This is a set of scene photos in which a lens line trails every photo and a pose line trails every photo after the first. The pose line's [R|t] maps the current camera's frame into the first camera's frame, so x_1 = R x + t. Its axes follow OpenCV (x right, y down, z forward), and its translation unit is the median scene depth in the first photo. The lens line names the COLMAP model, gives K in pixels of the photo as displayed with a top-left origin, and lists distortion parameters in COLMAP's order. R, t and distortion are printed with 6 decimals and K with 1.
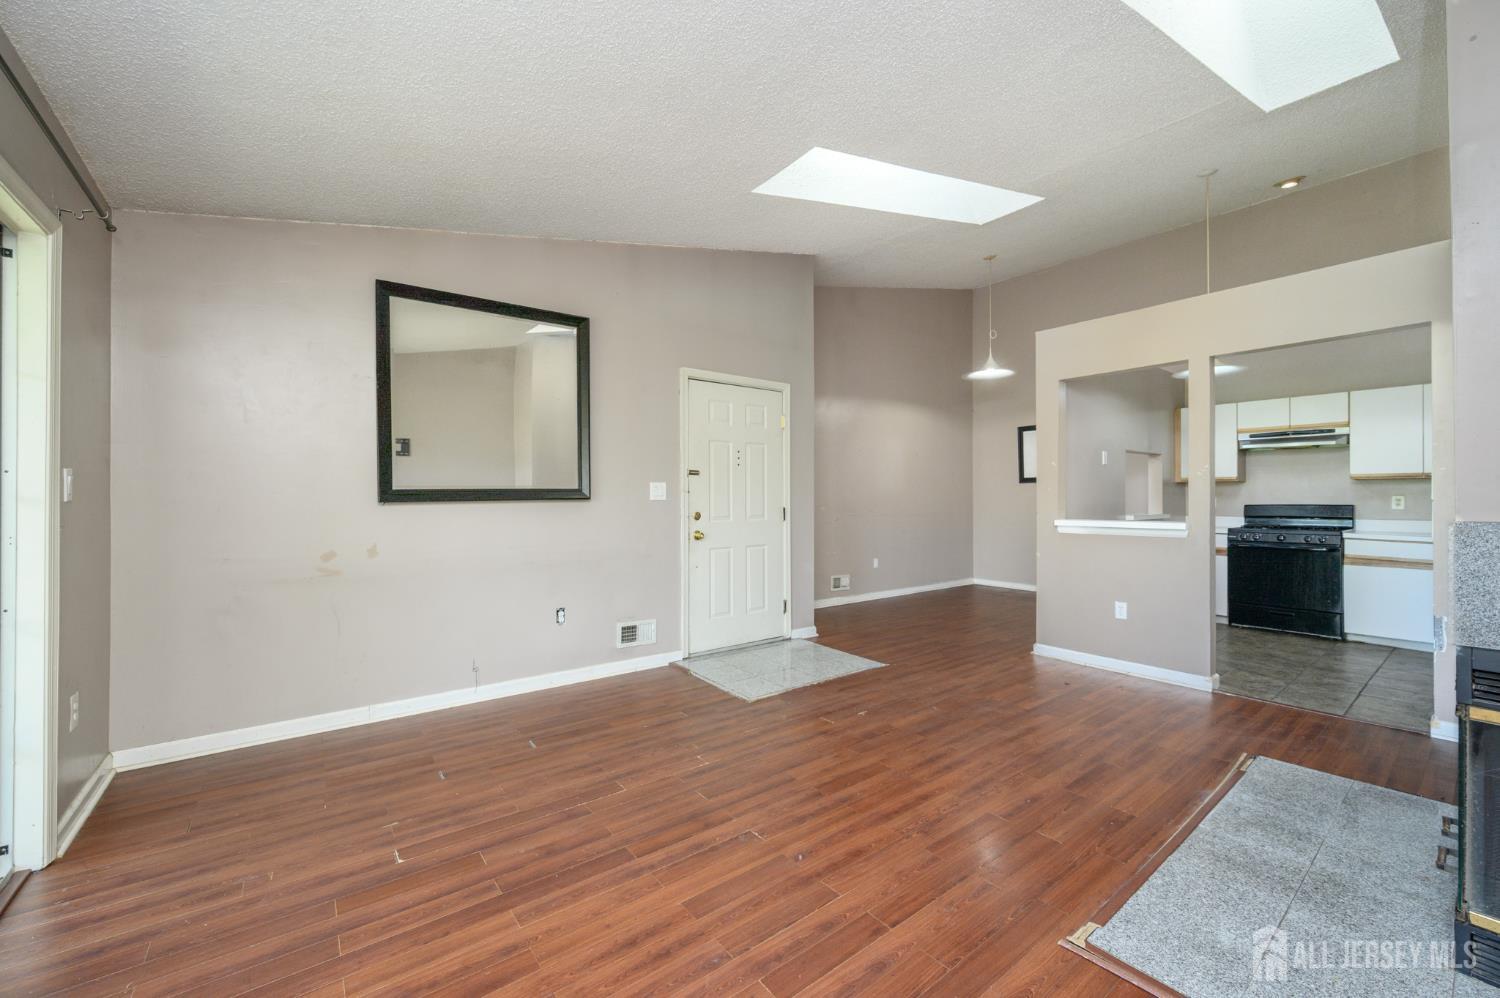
lens RADIAL K [[589.9, 0, 749.3], [0, 589.9, 493.4], [0, 0, 1]] dist [0.000221, -0.000024]
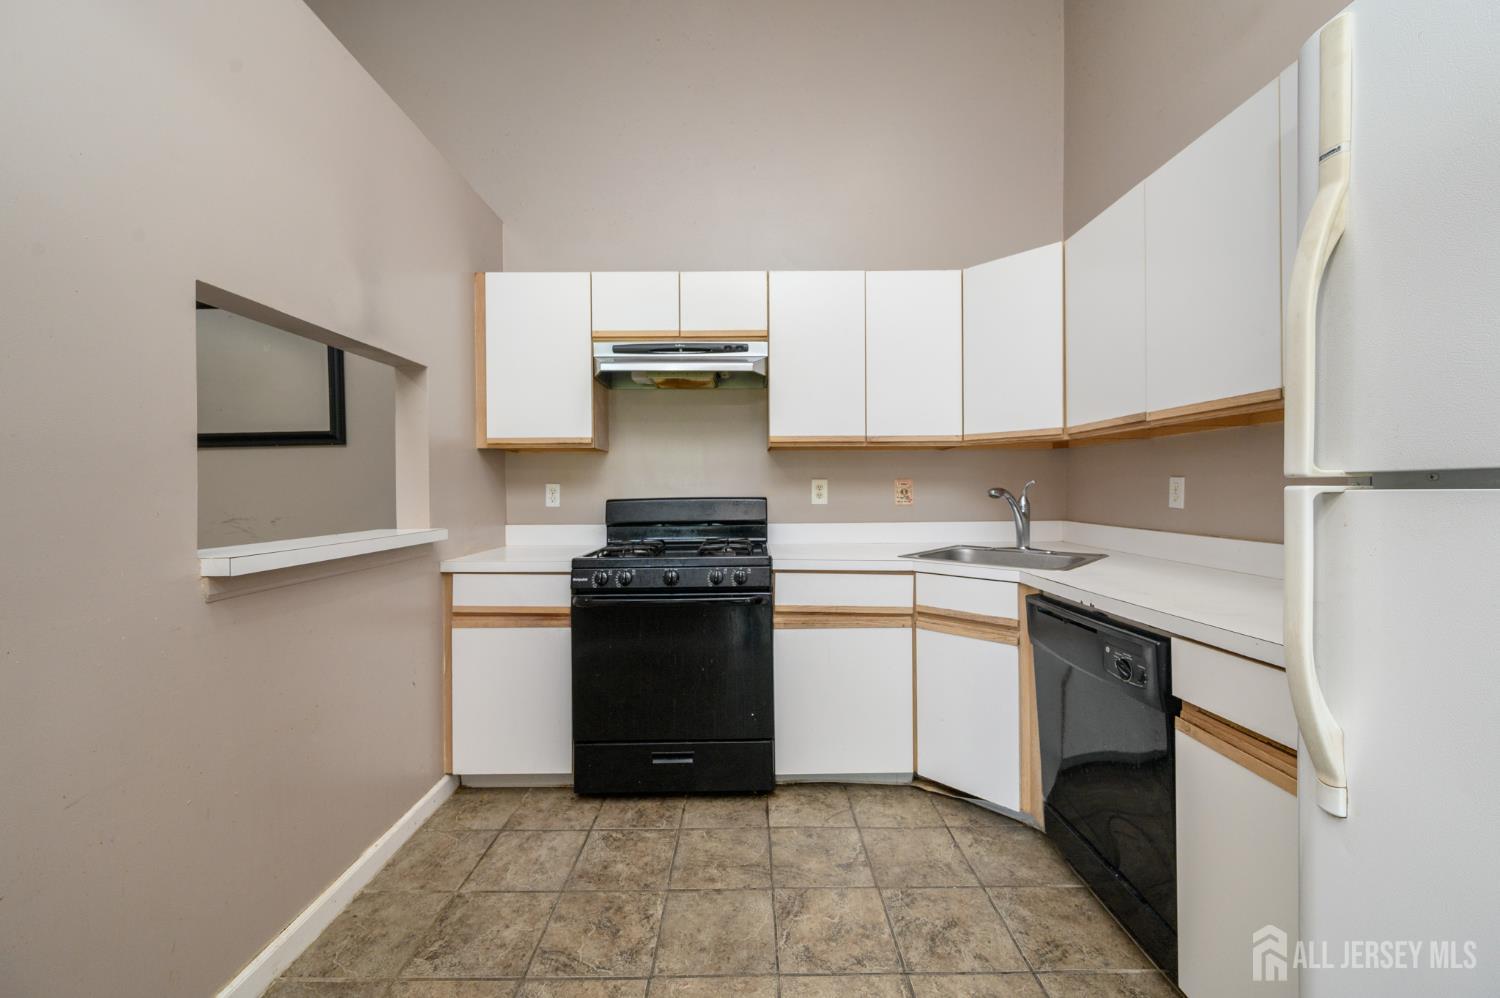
lens RADIAL K [[589.9, 0, 752.6], [0, 589.9, 496.1], [0, 0, 1]] dist [0.000221, -0.000024]
pose [[0.606870, -0.013906, 0.794680, 1.050323], [0.001232, 0.999862, 0.016556, 0.017329], [-0.794800, -0.009069, 0.606803, 1.218091]]
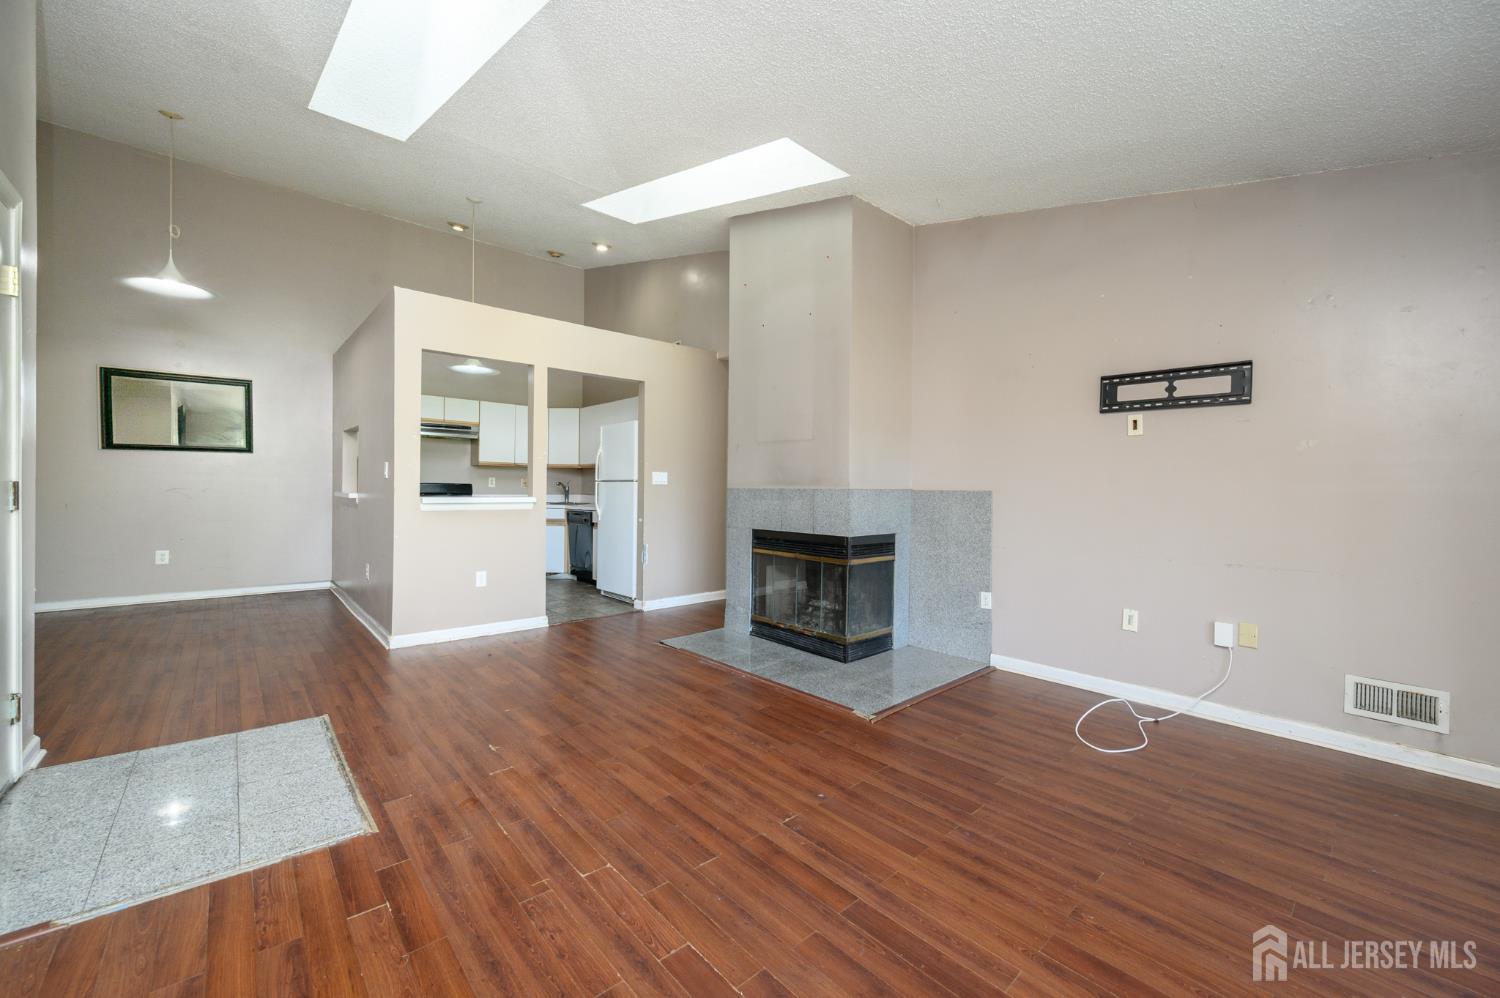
lens RADIAL K [[589.9, 0, 741.9], [0, 589.9, 493.9], [0, 0, 1]] dist [0.000221, -0.000024]
pose [[-0.058925, -0.011126, 0.998200, -0.666008], [-0.021524, 0.999720, 0.009872, 0.027268], [-0.998030, -0.020904, -0.059148, 0.810797]]
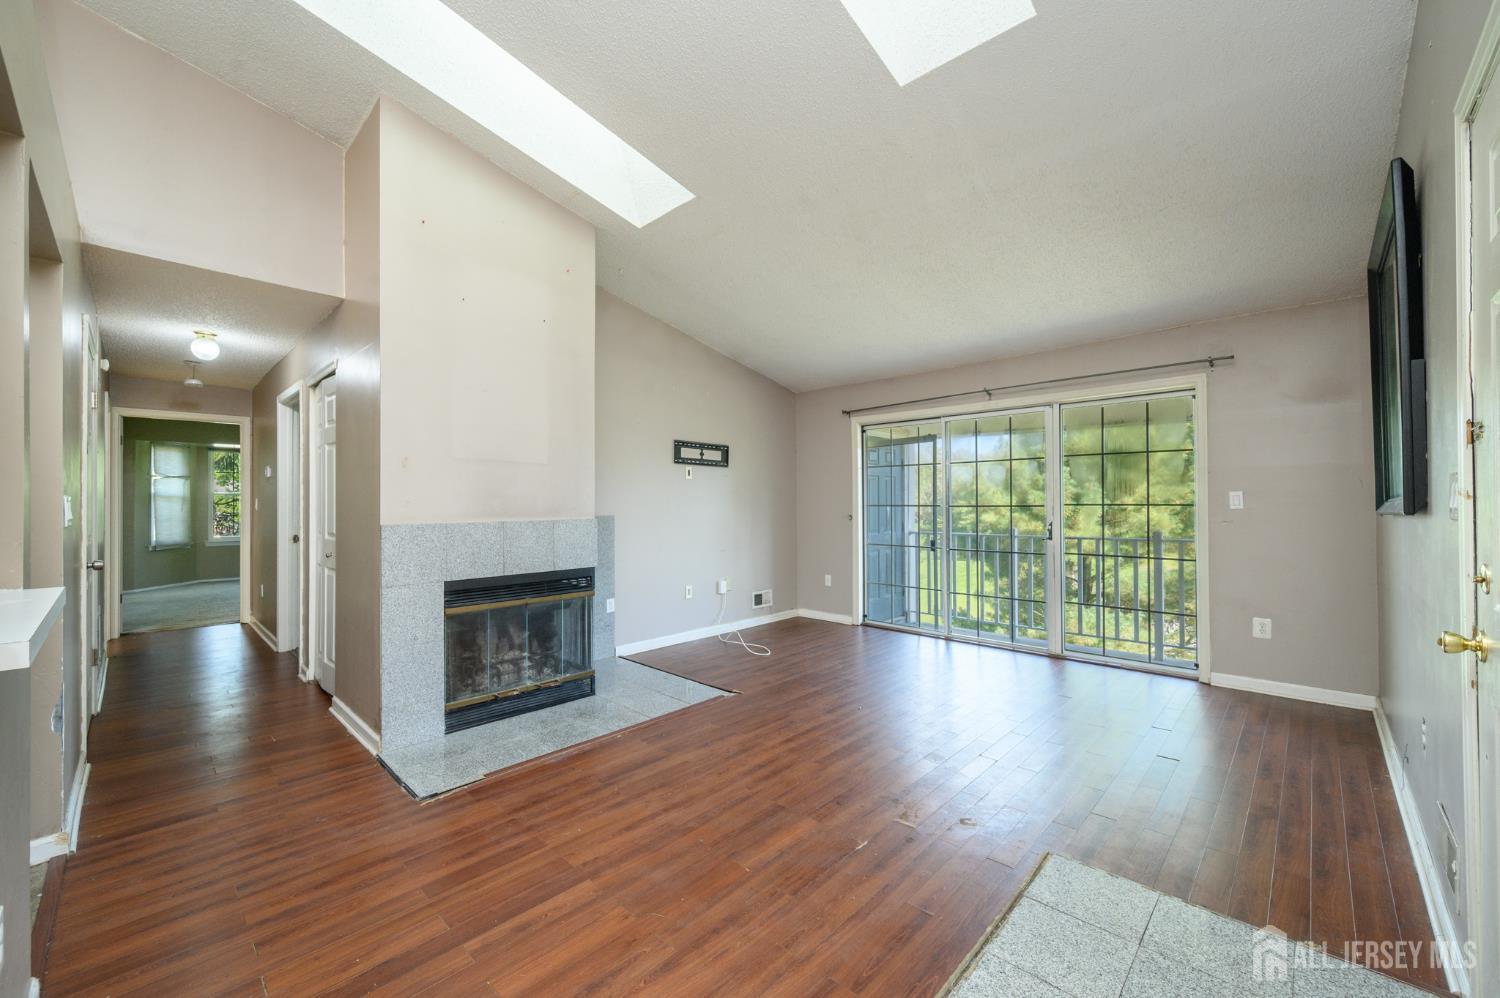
lens RADIAL K [[589.9, 0, 751.1], [0, 589.9, 494.8], [0, 0, 1]] dist [0.000221, -0.000024]
pose [[-0.988548, 0.002216, -0.150894, 0.455552], [0.005757, 0.999718, -0.023034, 0.004083], [0.150800, -0.023639, -0.988282, 1.817668]]
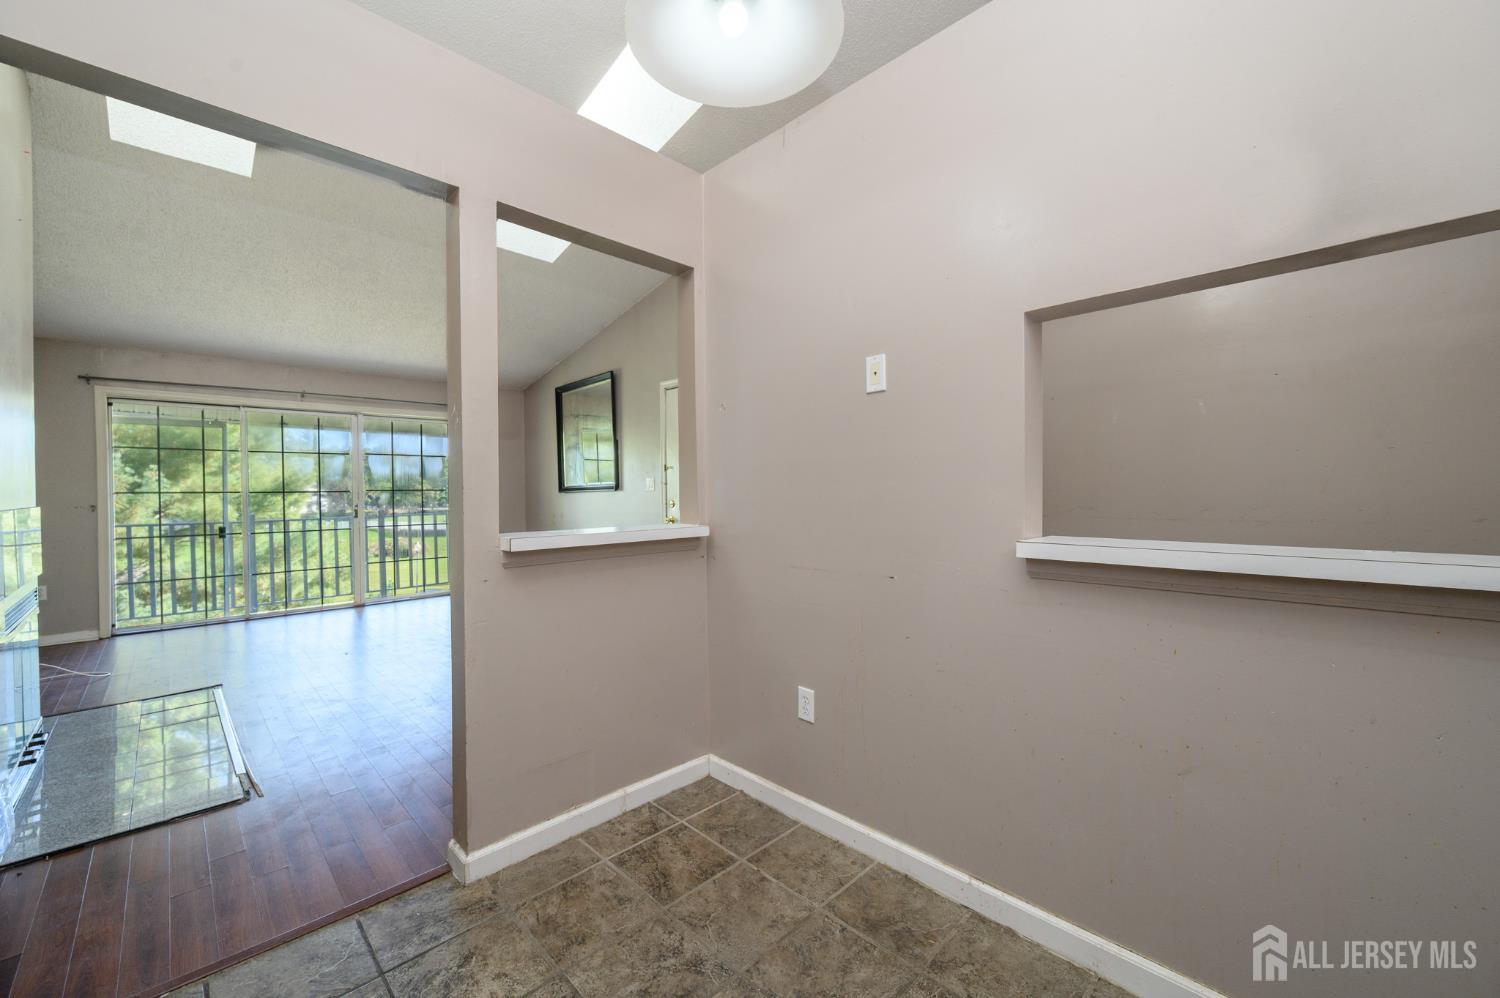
lens RADIAL K [[589.9, 0, 760.5], [0, 589.9, 492.3], [0, 0, 1]] dist [0.000221, -0.000024]
pose [[0.128217, 0.002918, -0.991742, 1.661845], [0.018208, 0.999820, 0.005296, 0.018929], [0.991579, -0.018737, 0.128141, 1.520286]]
